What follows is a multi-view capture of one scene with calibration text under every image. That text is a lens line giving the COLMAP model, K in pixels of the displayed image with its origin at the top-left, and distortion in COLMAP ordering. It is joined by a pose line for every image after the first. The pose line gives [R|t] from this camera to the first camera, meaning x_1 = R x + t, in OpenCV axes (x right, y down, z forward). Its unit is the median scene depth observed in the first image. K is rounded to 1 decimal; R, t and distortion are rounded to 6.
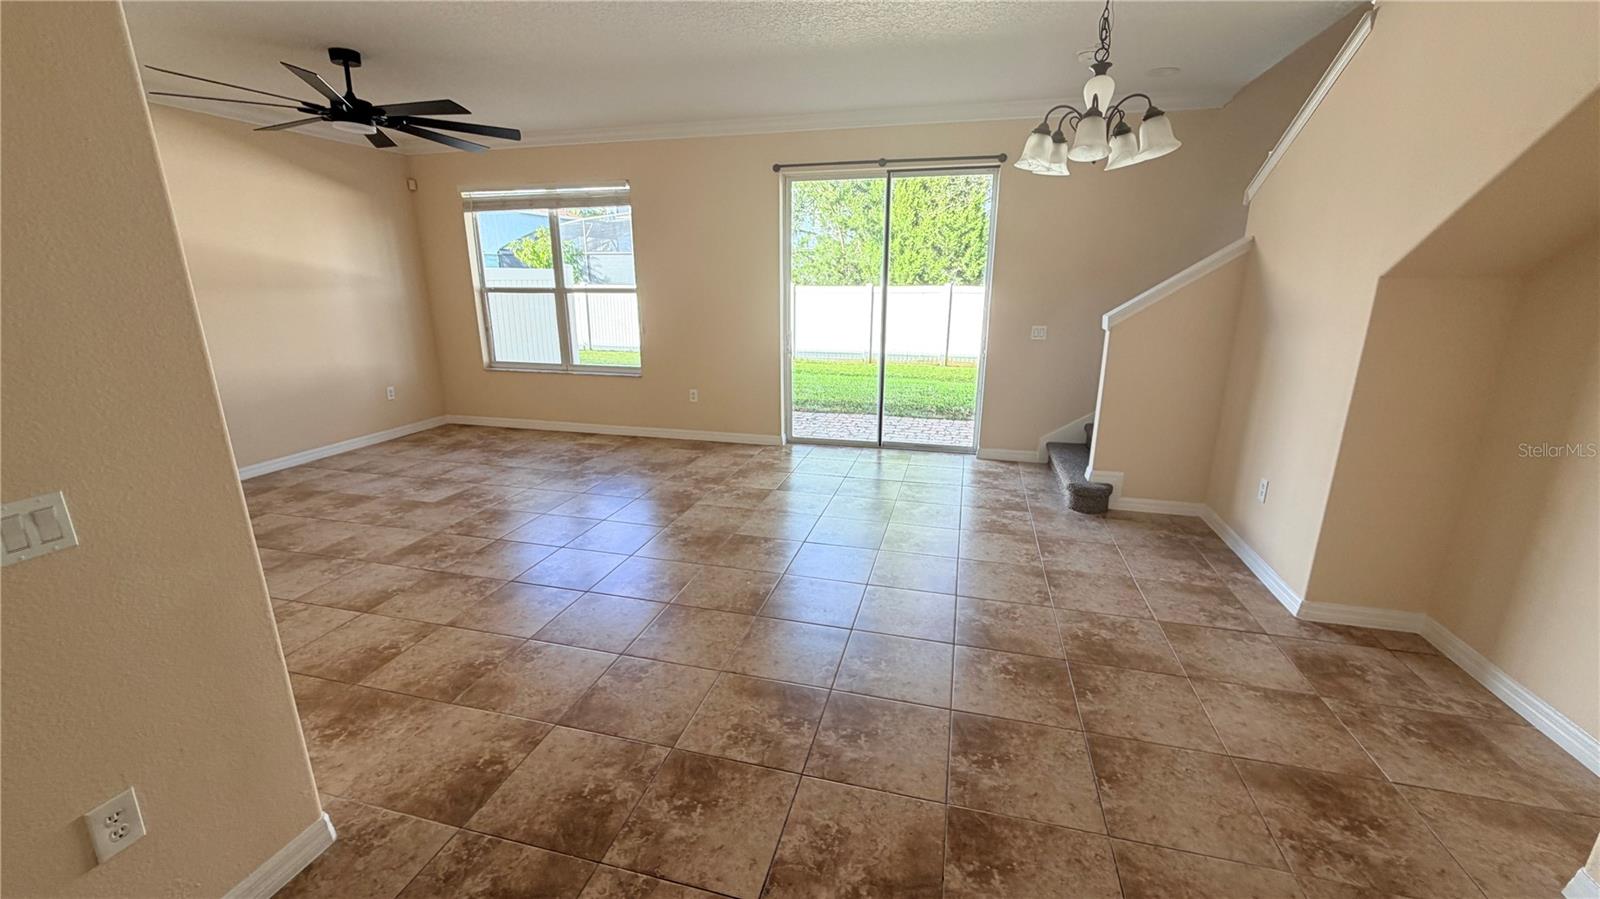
lens RADIAL K [[637.8, 0, 796.4], [0, 637.8, 447.6], [0, 0, 1]] dist [0.001195, 0.001043]
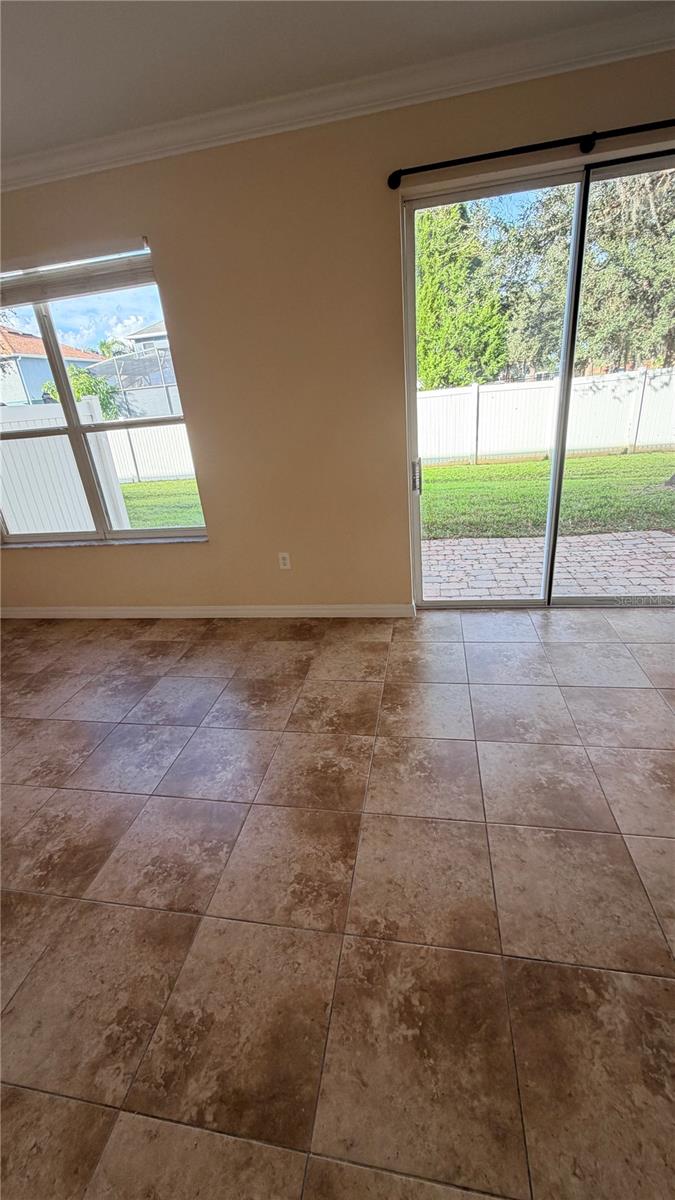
lens RADIAL K [[478.3, 0, 334.2], [0, 478.3, 596.9], [0, 0, 1]] dist [0.001195, 0.001043]
pose [[0.993270, -0.110727, 0.033971, -0.166115], [0.105000, 0.984655, 0.139387, -0.144528], [-0.048883, -0.134882, 0.989655, 0.587111]]
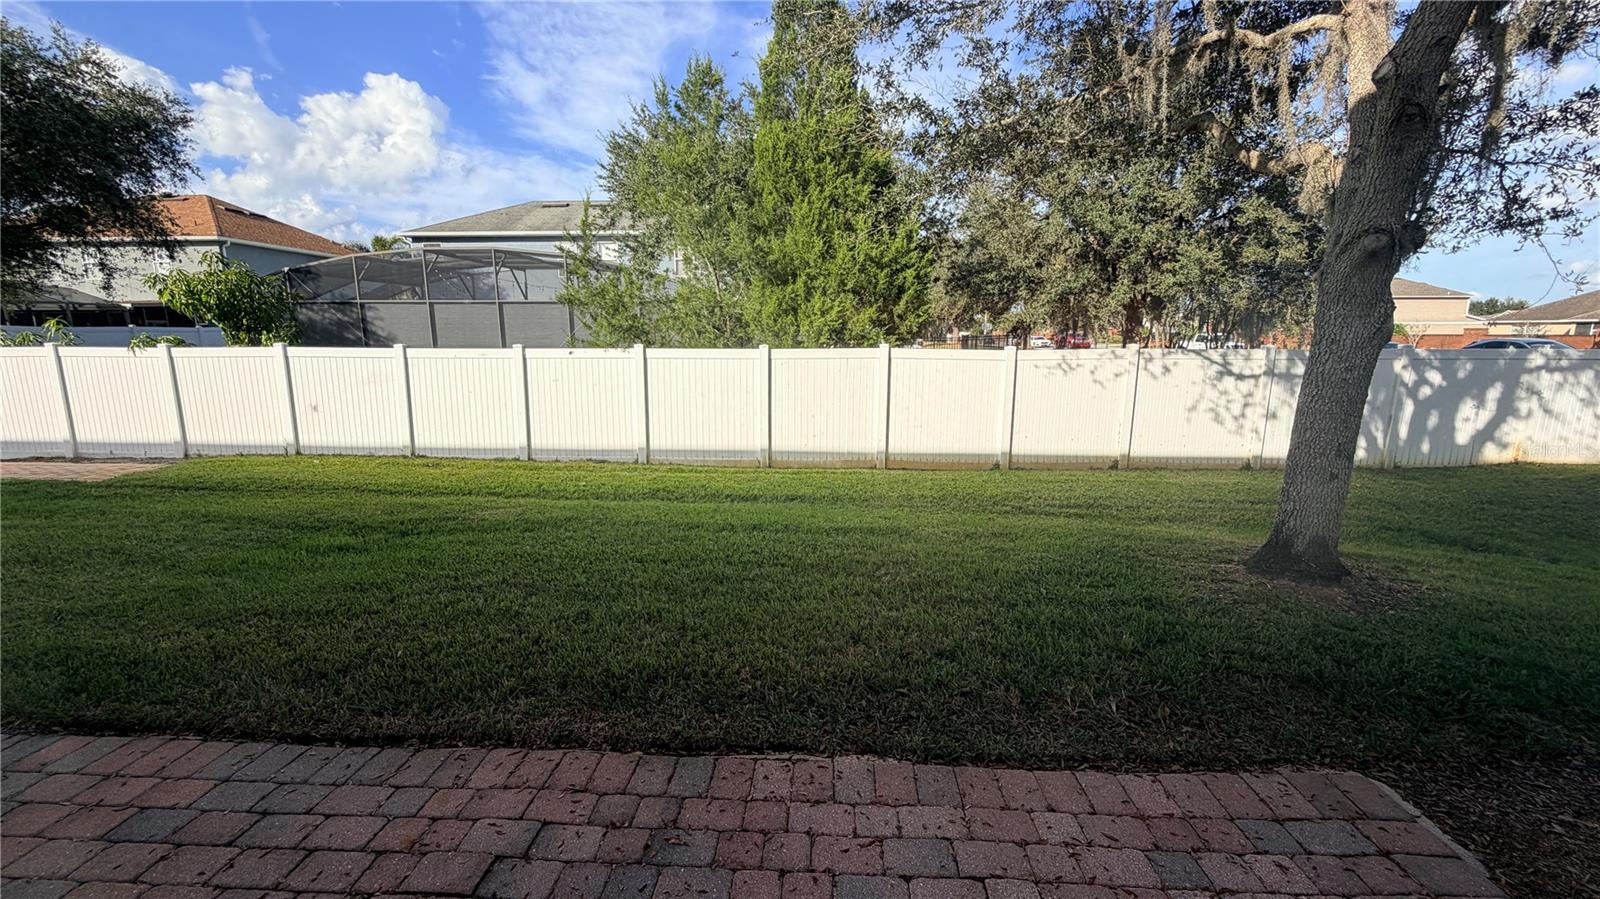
lens RADIAL K [[637.8, 0, 798.4], [0, 637.8, 454.3], [0, 0, 1]] dist [0.001195, 0.001043]
pose [[0.979360, -0.037242, 0.198661, 0.054483], [0.052007, 0.996217, -0.069627, -0.314803], [-0.195316, 0.078522, 0.977592, 1.174952]]
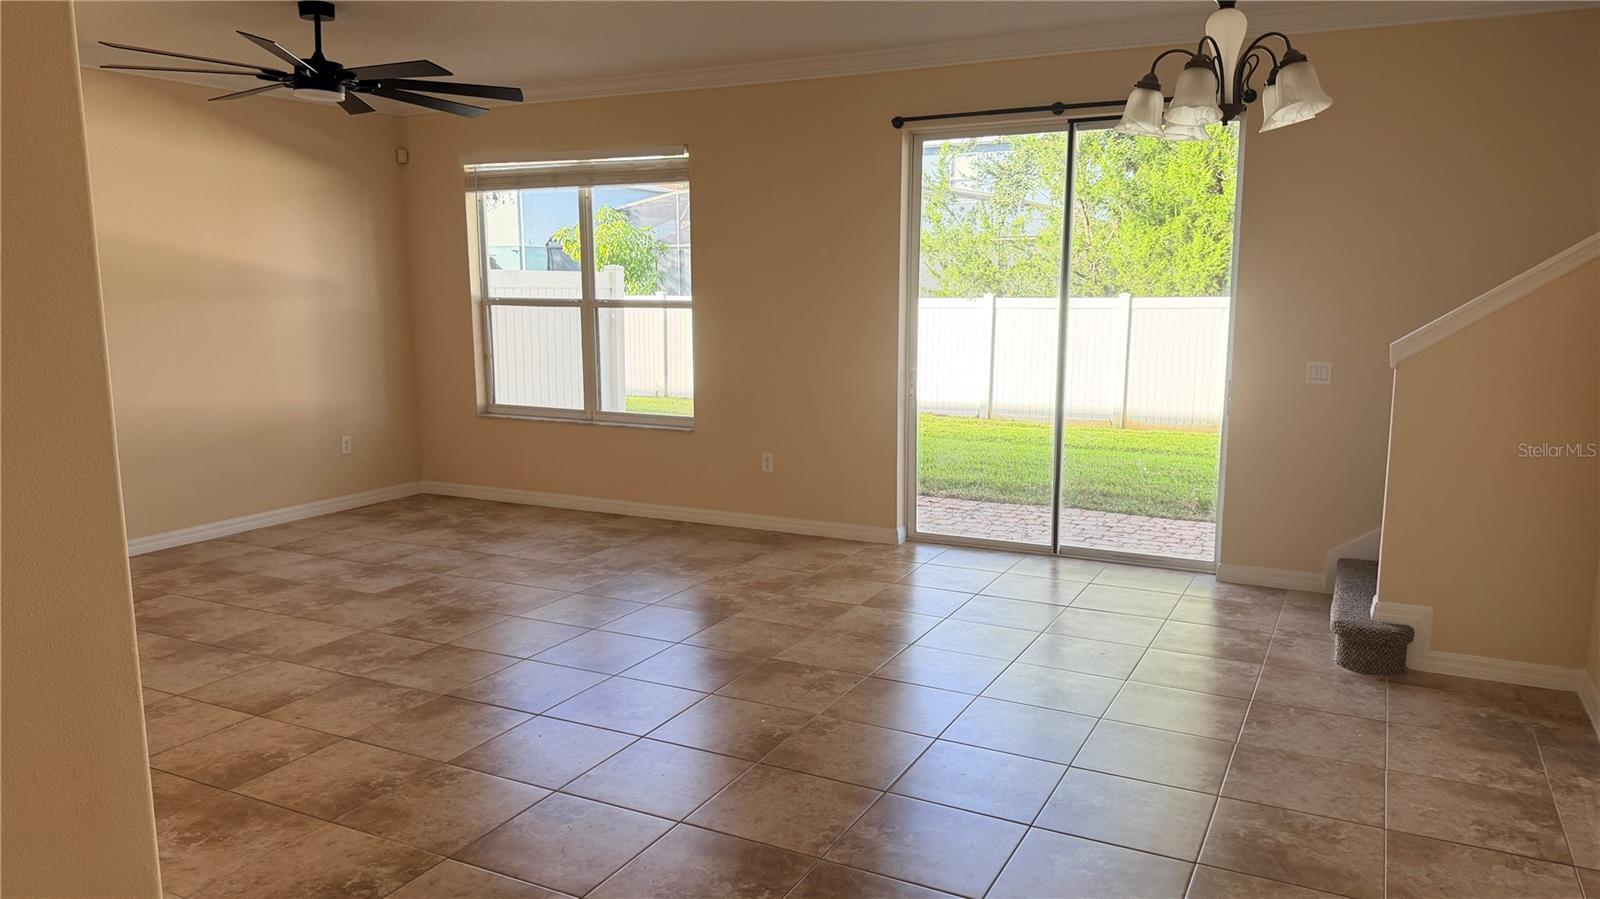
lens RADIAL K [[1124.1, 0, 804.7], [0, 1124.1, 447.2], [0, 0, 1]] dist [0.062128, -0.070565]
pose [[0.977927, 0.029590, -0.206840, 0.146093], [-0.053297, 0.992502, -0.109999, 0.035633], [0.202034, 0.118595, 0.972171, -0.138893]]
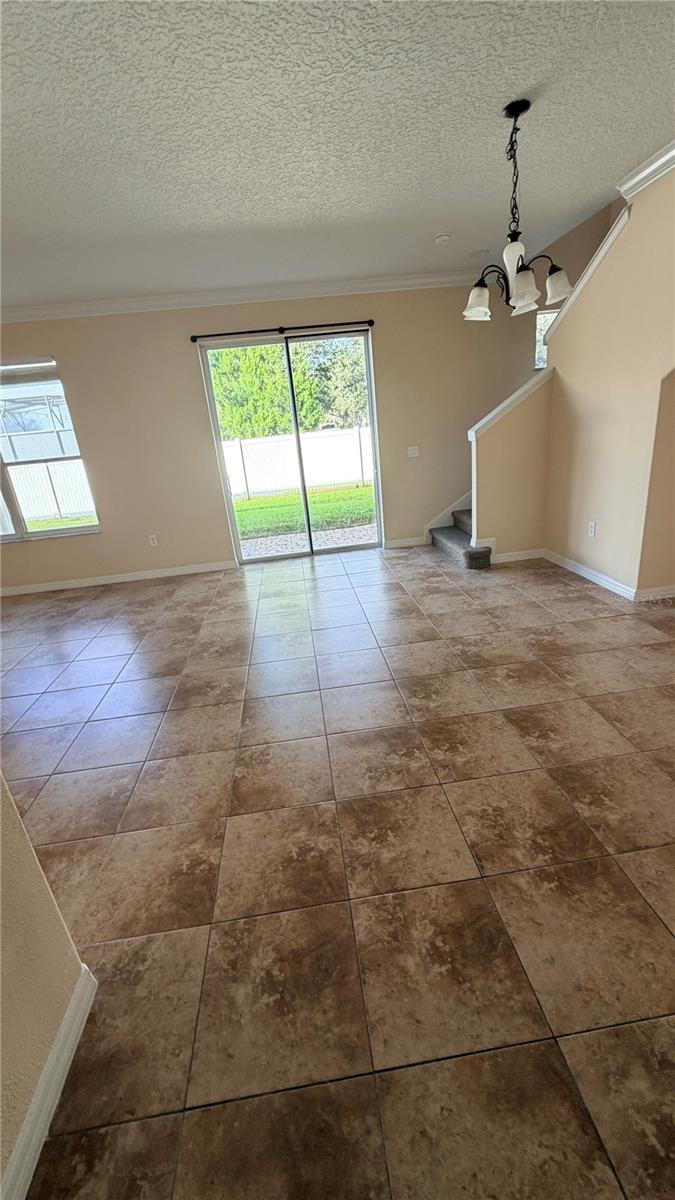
lens RADIAL K [[478.3, 0, 336.1], [0, 478.3, 593.8], [0, 0, 1]] dist [0.001195, 0.001043]
pose [[0.929782, -0.205117, 0.305666, -0.178172], [0.186584, 0.978400, 0.088998, -0.000618], [-0.317319, -0.025717, 0.947970, 0.059623]]
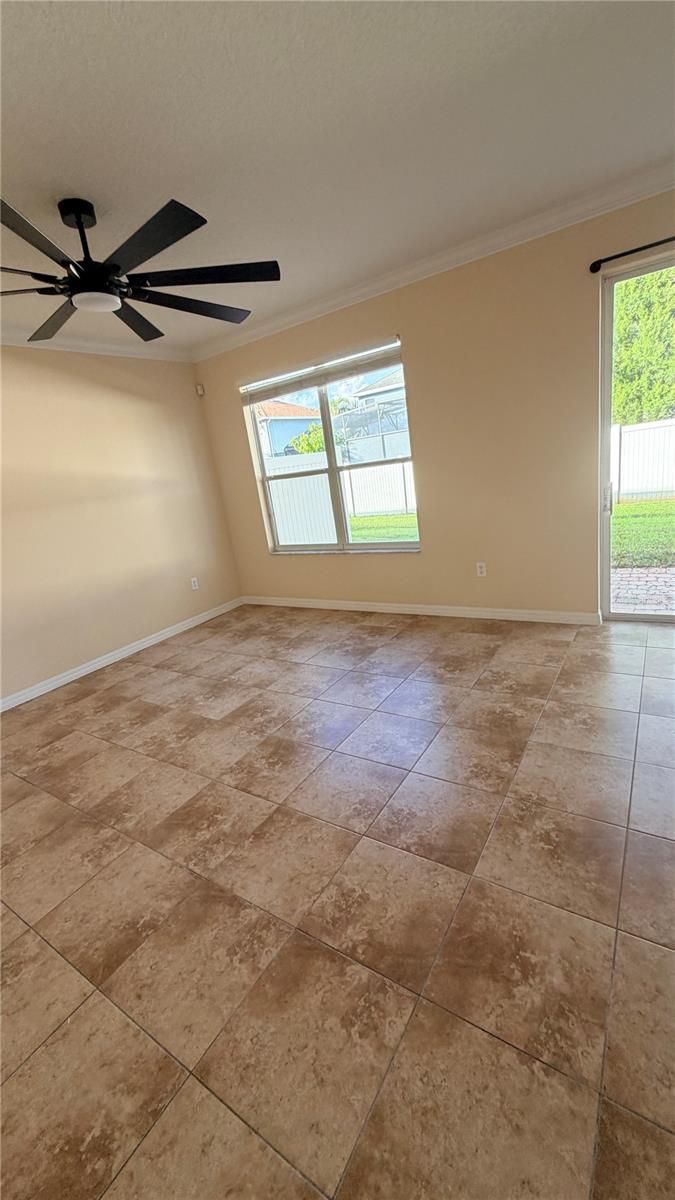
lens RADIAL K [[478.3, 0, 335.6], [0, 478.3, 595.7], [0, 0, 1]] dist [0.001195, 0.001043]
pose [[0.938144, -0.041400, -0.343760, -0.161203], [0.053418, 0.998245, 0.025561, -0.095168], [0.342099, -0.042343, 0.938710, 0.402021]]
